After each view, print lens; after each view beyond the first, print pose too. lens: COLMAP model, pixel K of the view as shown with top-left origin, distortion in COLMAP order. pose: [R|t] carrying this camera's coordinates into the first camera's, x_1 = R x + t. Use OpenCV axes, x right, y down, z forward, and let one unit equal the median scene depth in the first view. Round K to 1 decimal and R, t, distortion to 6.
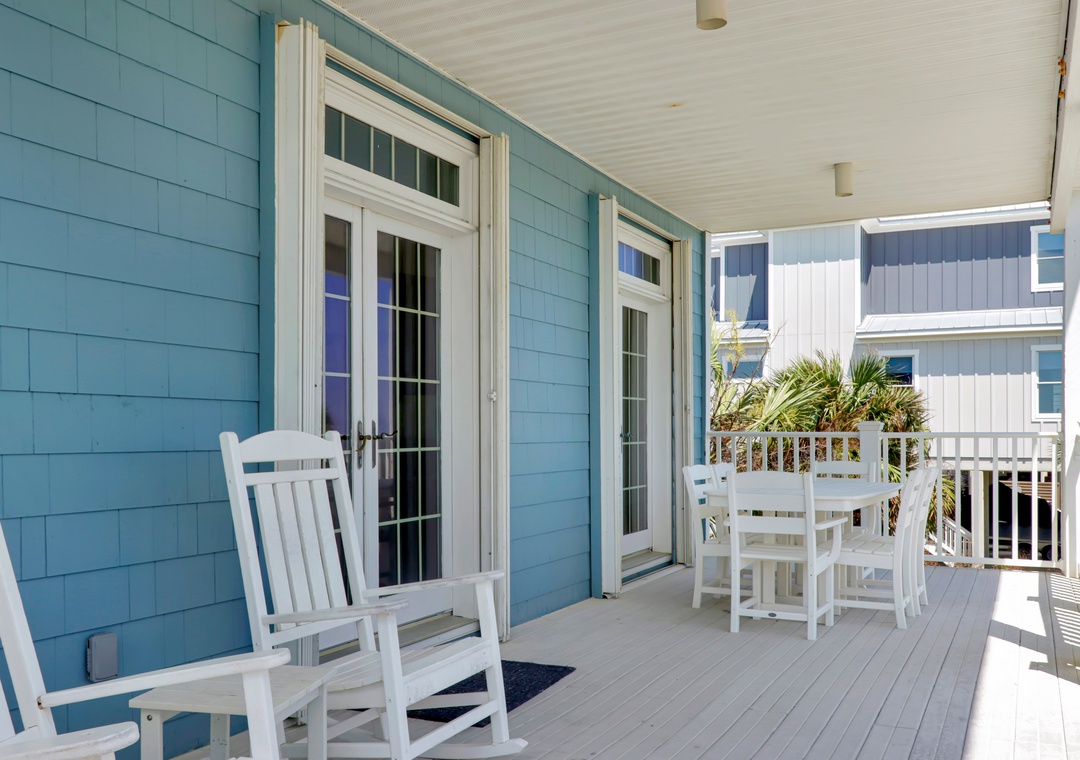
lens RADIAL K [[919.9, 0, 548.0], [0, 919.9, 440.0], [0, 0, 1]] dist [0.000755, -0.003276]
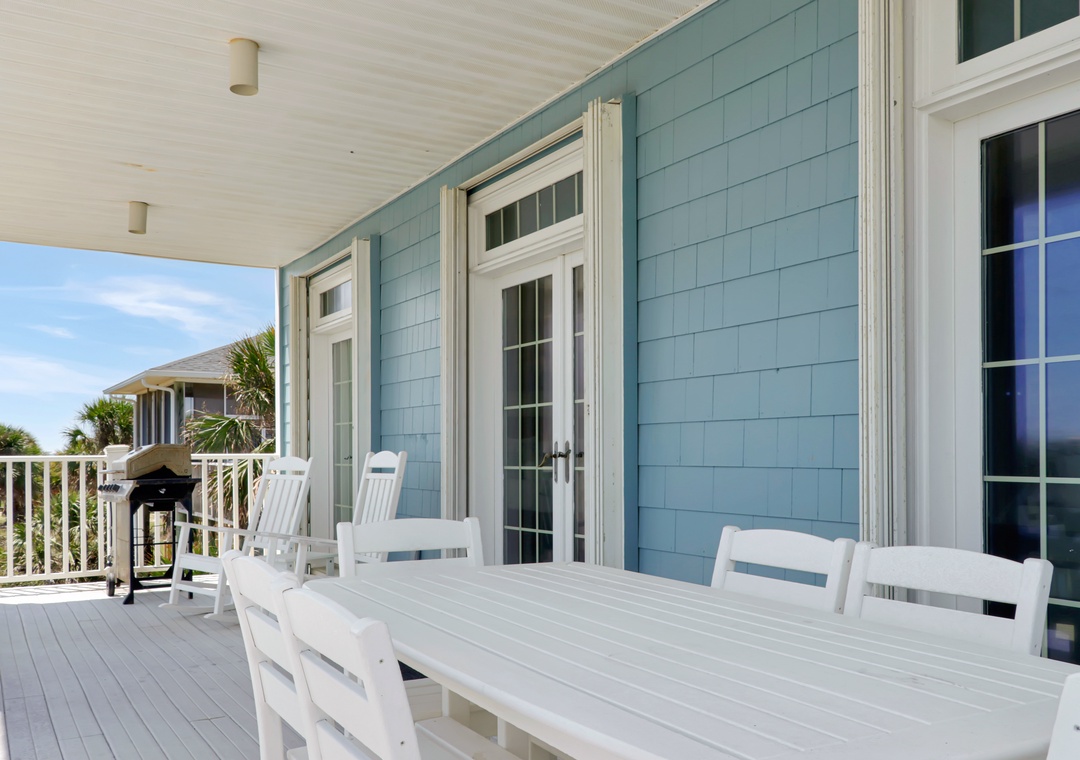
lens RADIAL K [[919.9, 0, 548.0], [0, 919.9, 440.0], [0, 0, 1]] dist [0.000755, -0.003276]
pose [[-0.513089, 0.009670, -0.858281, 0.738647], [0.003716, 0.999952, 0.009045, -0.030696], [0.858327, 0.001452, -0.513100, 1.467713]]
